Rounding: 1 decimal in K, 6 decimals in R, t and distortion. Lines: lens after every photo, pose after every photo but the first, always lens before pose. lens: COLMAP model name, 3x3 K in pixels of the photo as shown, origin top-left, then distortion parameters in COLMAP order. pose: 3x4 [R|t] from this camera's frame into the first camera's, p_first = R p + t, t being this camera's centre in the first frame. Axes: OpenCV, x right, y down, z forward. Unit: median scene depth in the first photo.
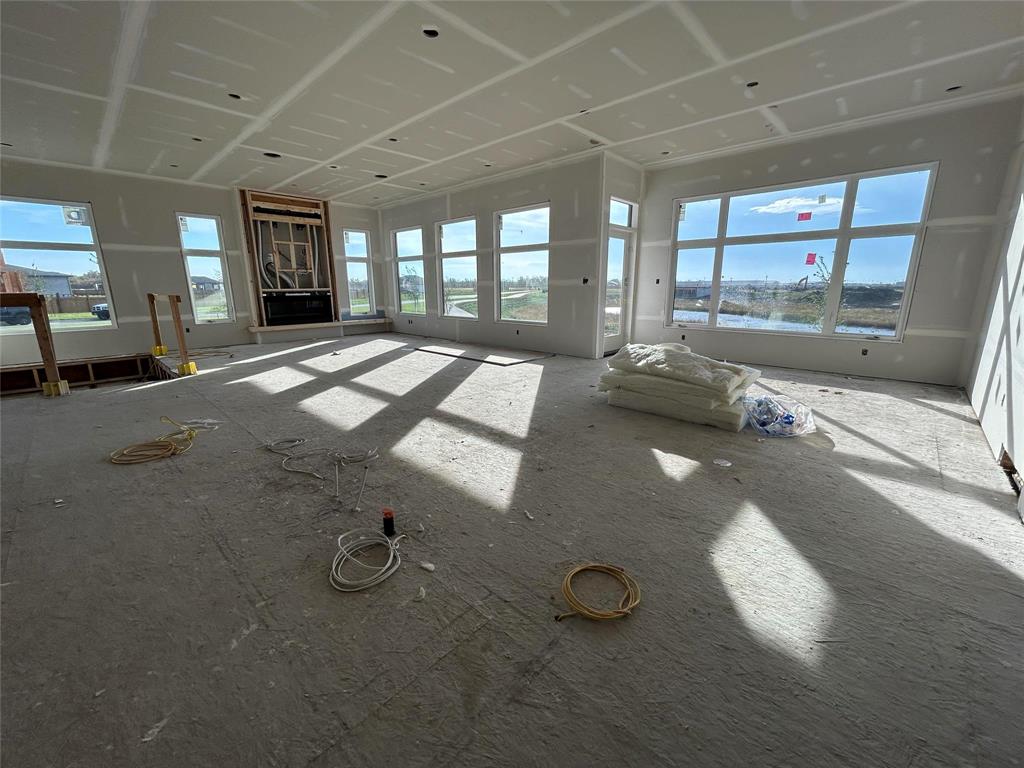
lens RADIAL K [[415.9, 0, 512.4], [0, 415.9, 383.2], [0, 0, 1]] dist [0.001658, 0.000877]
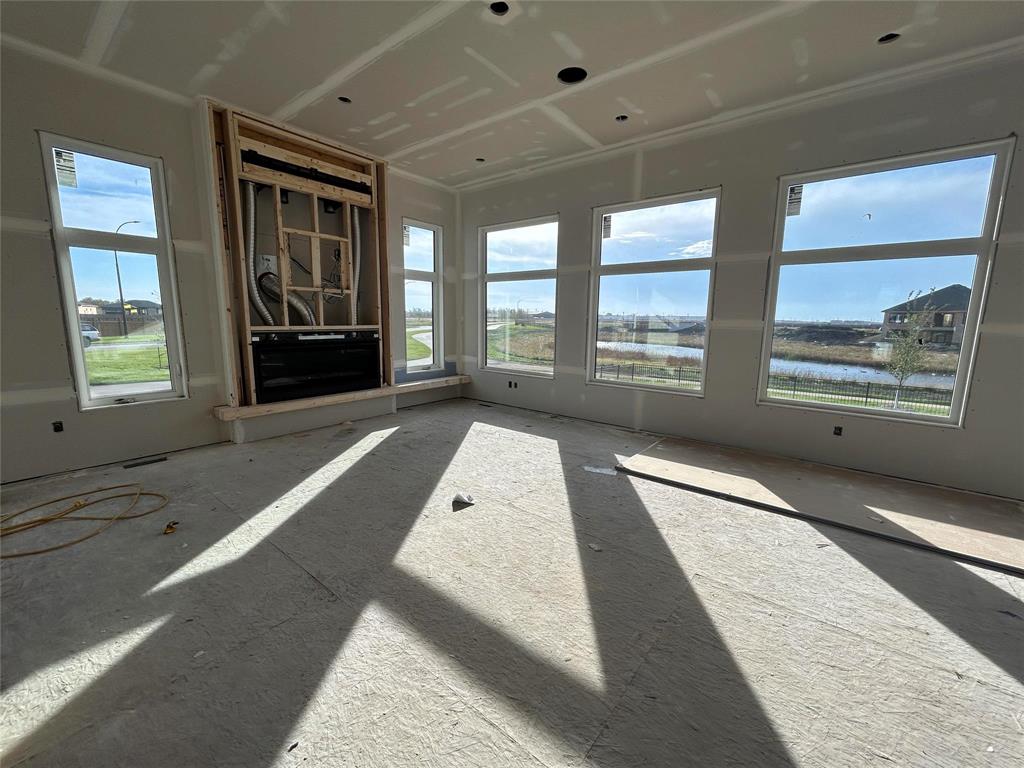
lens RADIAL K [[415.9, 0, 515.5], [0, 415.9, 382.9], [0, 0, 1]] dist [0.001658, 0.000877]
pose [[0.995460, 0.004742, 0.095060, -0.336513], [0.002110, 0.997413, -0.071851, -0.124136], [-0.095155, 0.071726, 0.992875, 0.492972]]
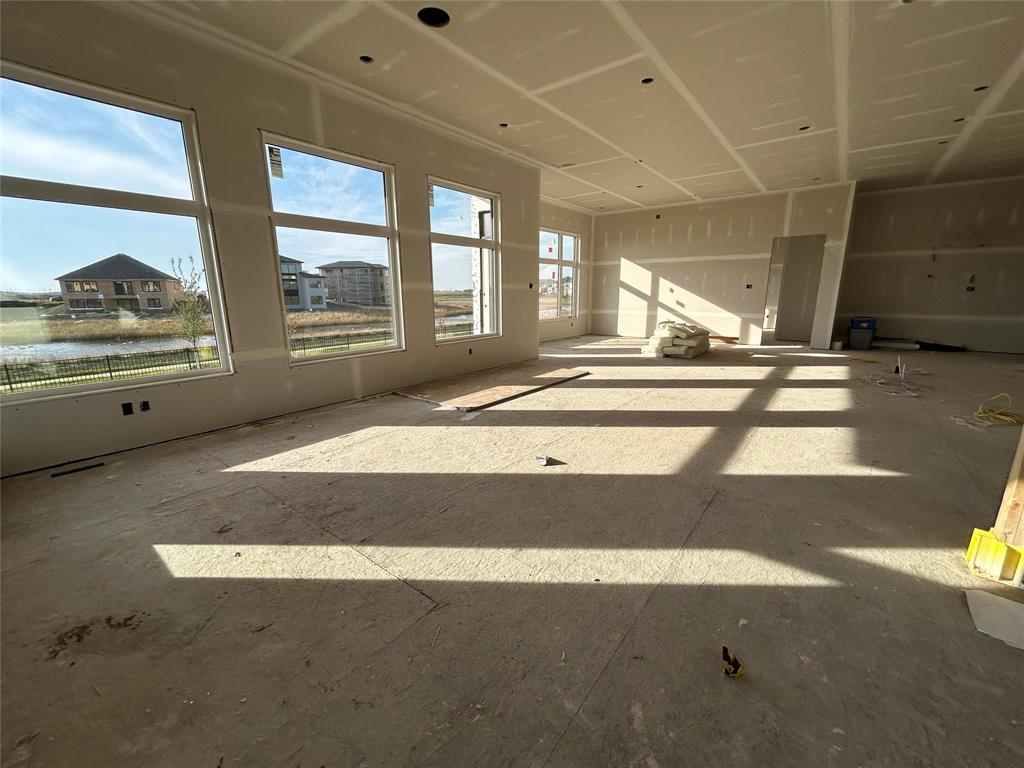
lens RADIAL K [[415.9, 0, 510.4], [0, 415.9, 381.0], [0, 0, 1]] dist [0.001658, 0.000877]
pose [[-0.093965, -0.207716, 0.973666, -0.642910], [0.232431, 0.946389, 0.224328, -0.194087], [-0.968063, 0.247389, -0.040647, 0.841883]]
